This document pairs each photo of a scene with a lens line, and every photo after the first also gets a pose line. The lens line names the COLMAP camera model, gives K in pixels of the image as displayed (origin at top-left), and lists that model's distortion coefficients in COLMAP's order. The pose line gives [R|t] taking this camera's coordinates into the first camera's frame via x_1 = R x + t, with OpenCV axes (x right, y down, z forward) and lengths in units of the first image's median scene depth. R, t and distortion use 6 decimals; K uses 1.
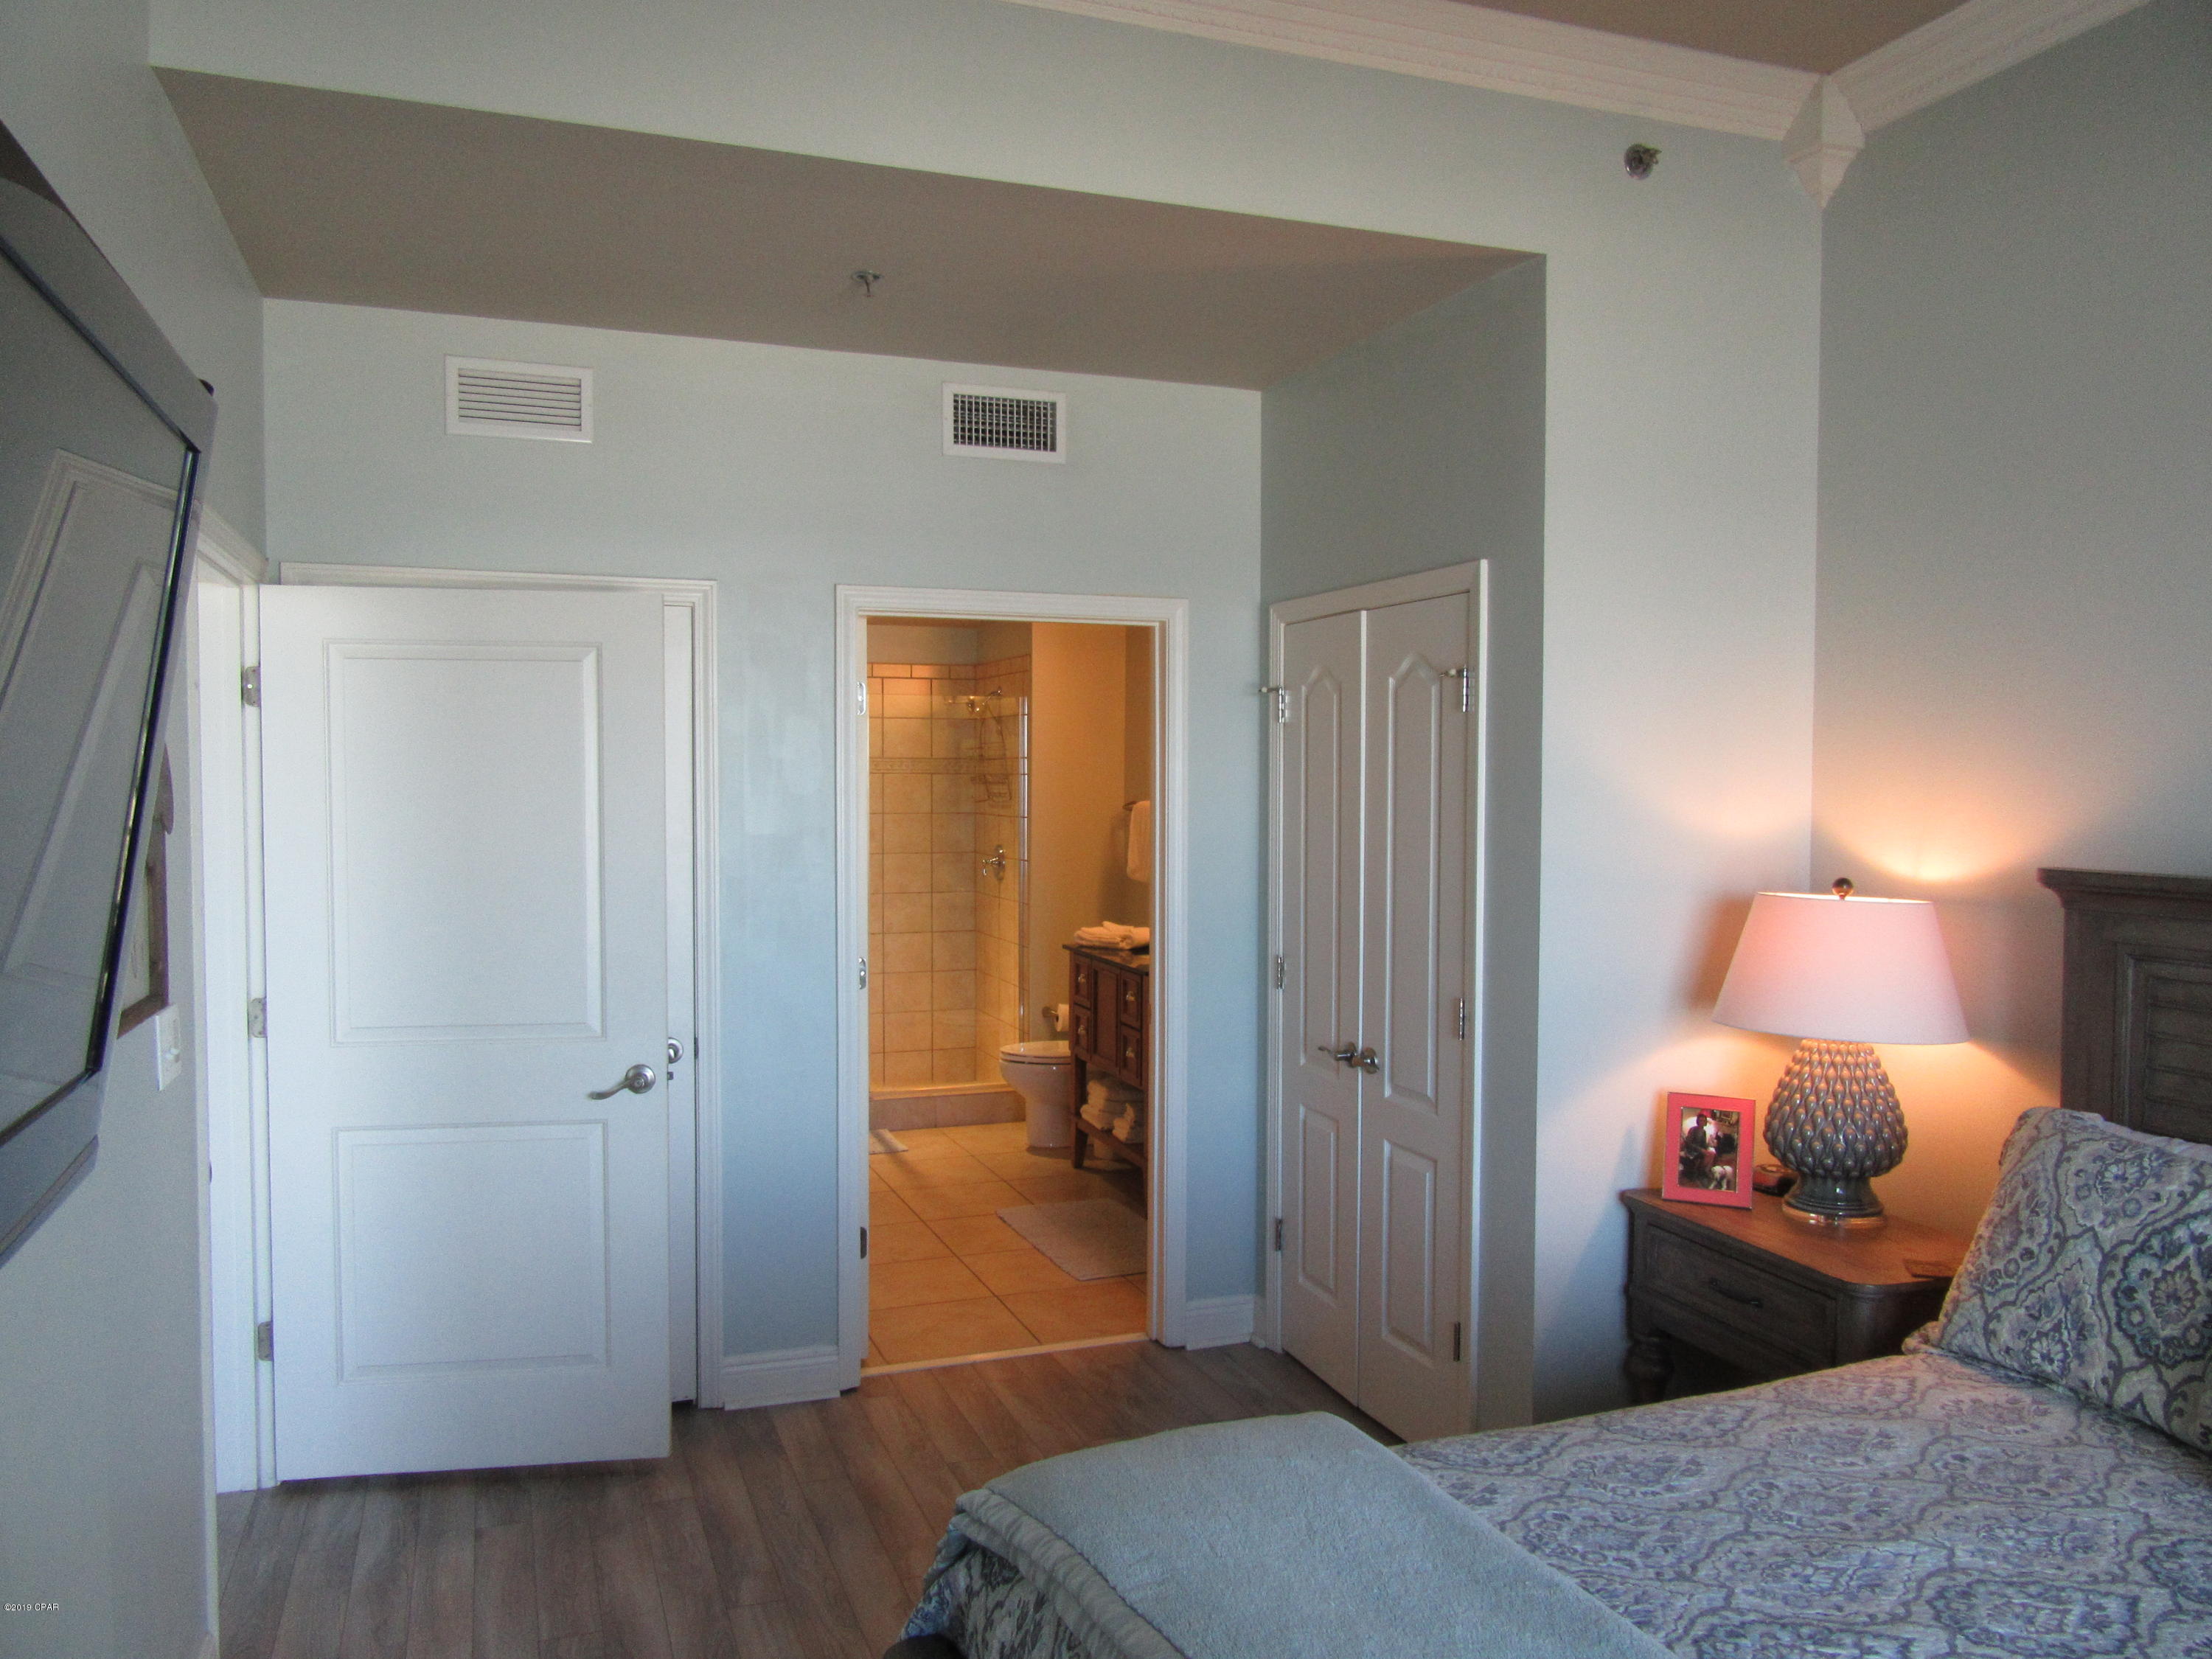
lens RADIAL K [[1614.3, 0, 1109.7], [0, 1614.3, 845.4], [0, 0, 1]] dist [-0.021505, 0.006896]
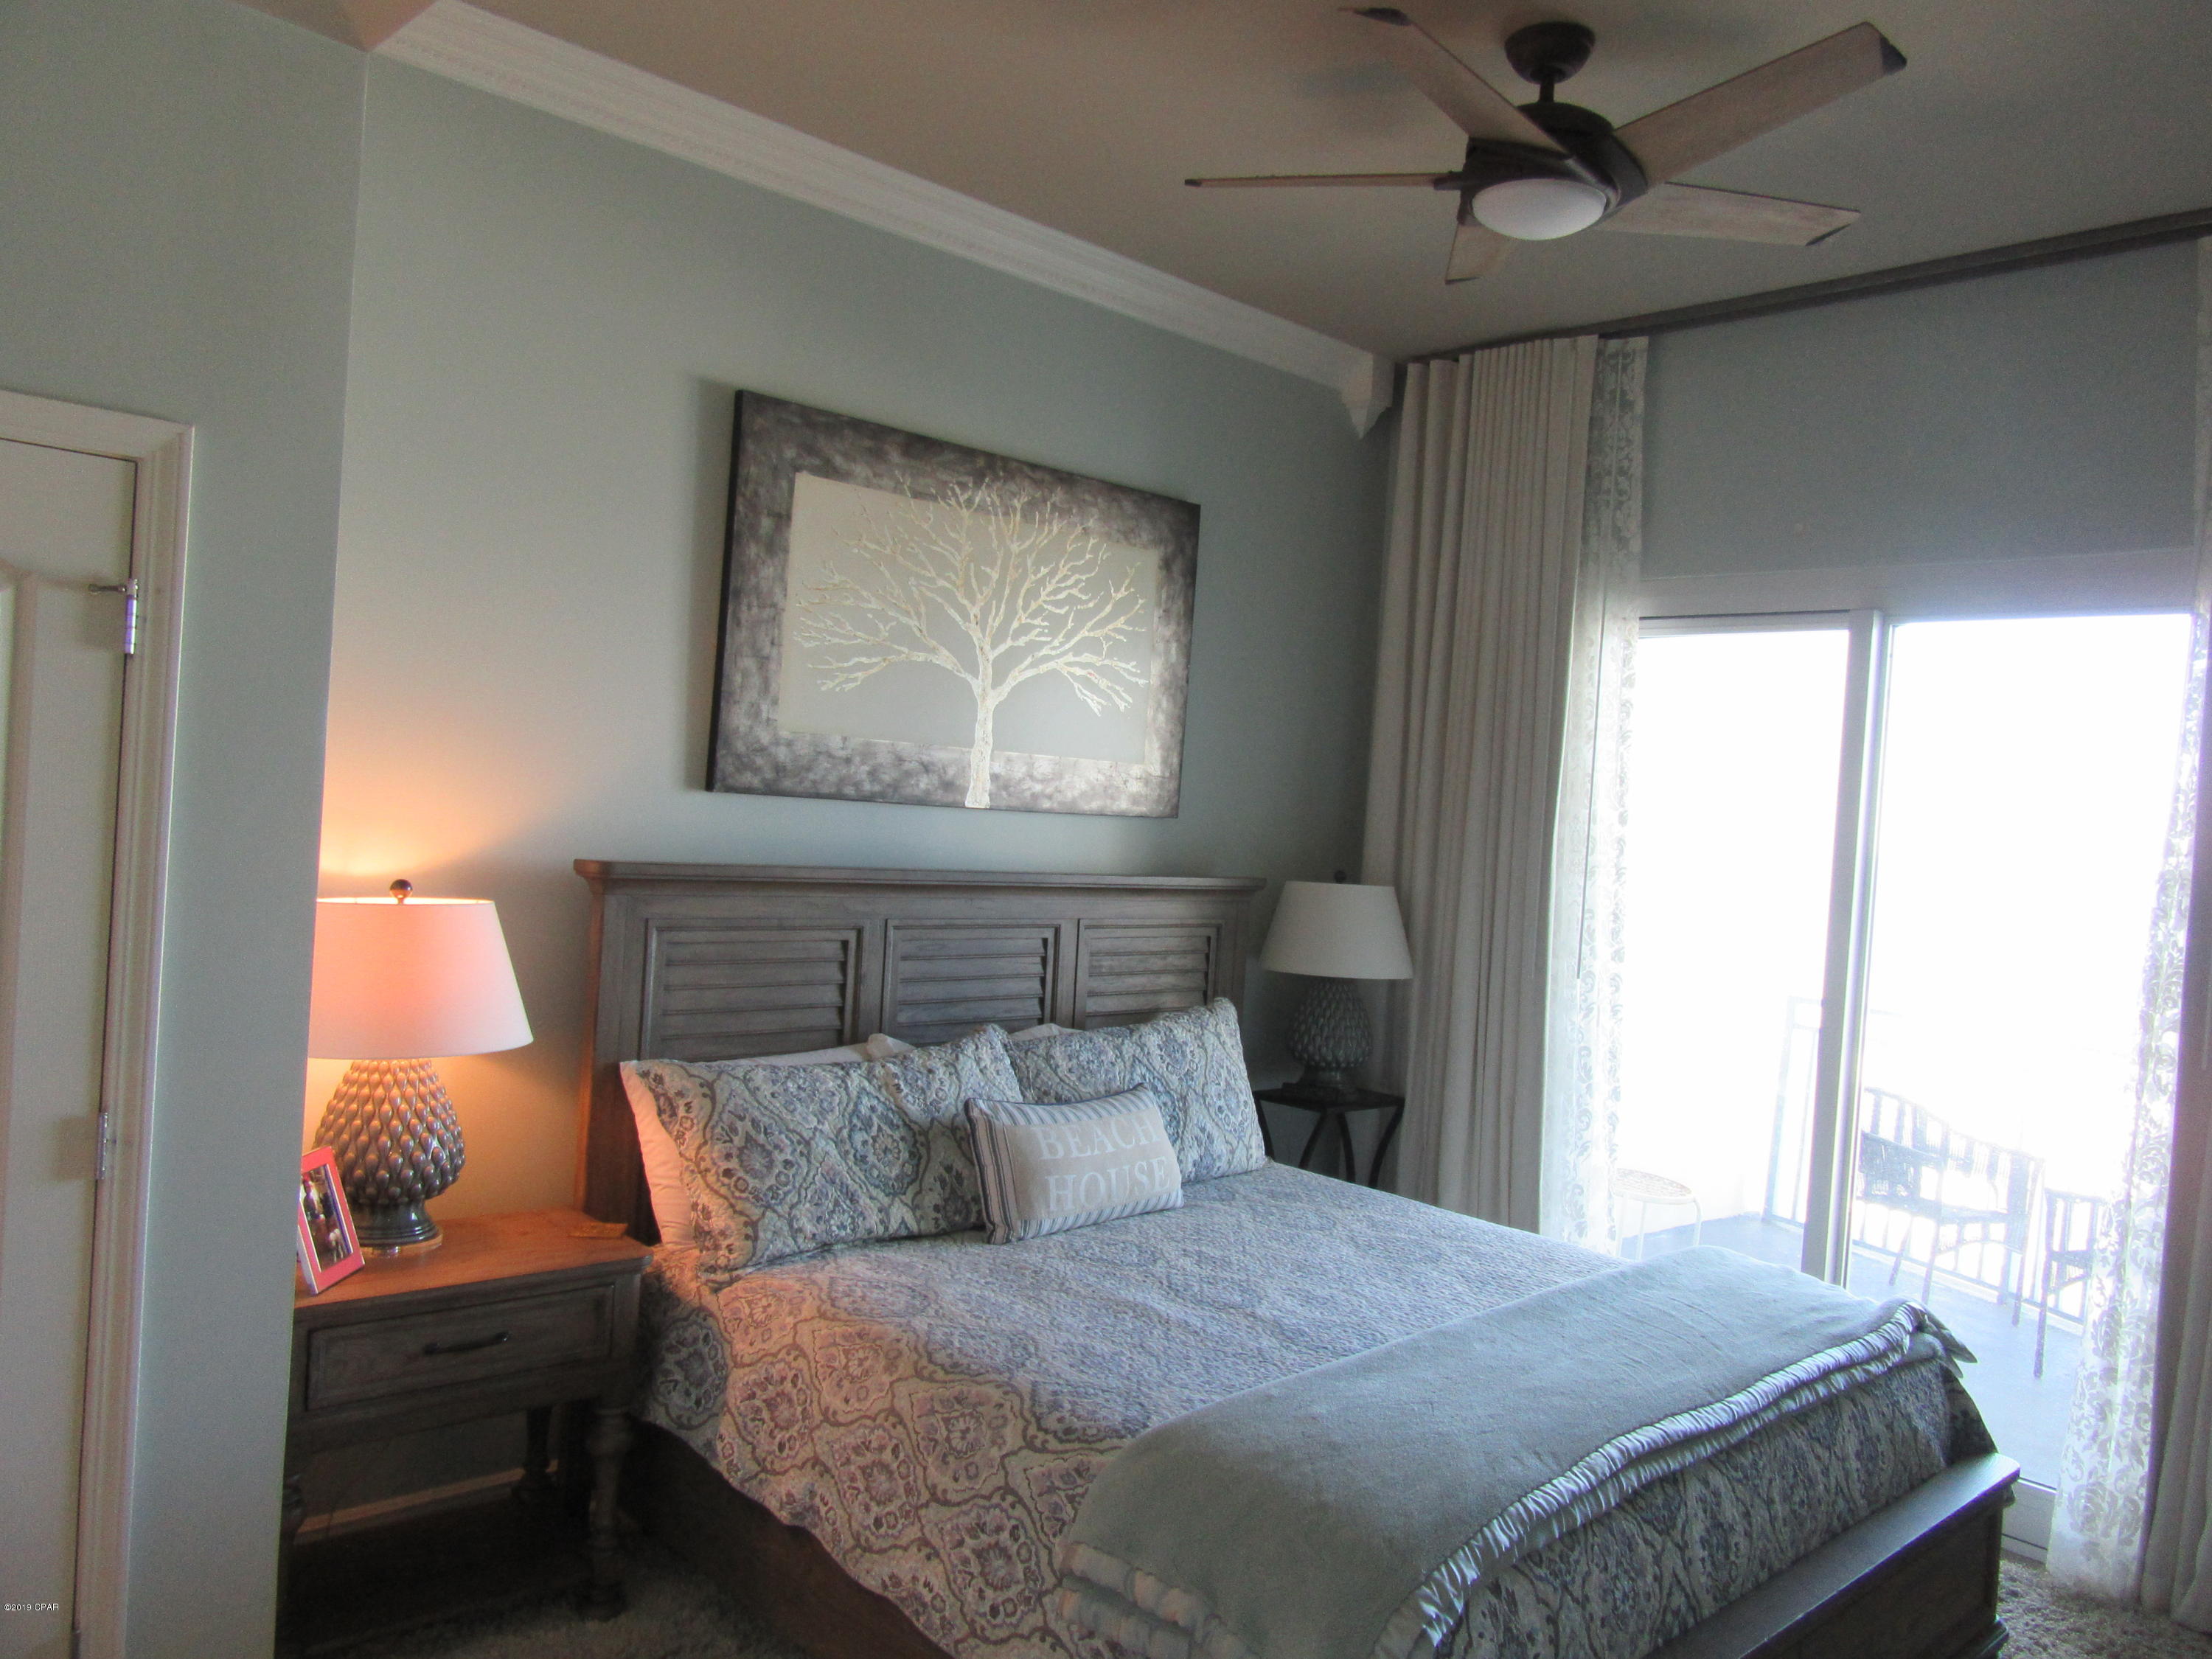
lens RADIAL K [[1614.3, 0, 1109.7], [0, 1614.3, 845.4], [0, 0, 1]] dist [-0.021505, 0.006896]
pose [[-0.387985, -0.055709, 0.919980, -0.739776], [-0.032540, 0.998377, 0.046733, -0.074697], [-0.921091, -0.011805, -0.389169, 1.315016]]
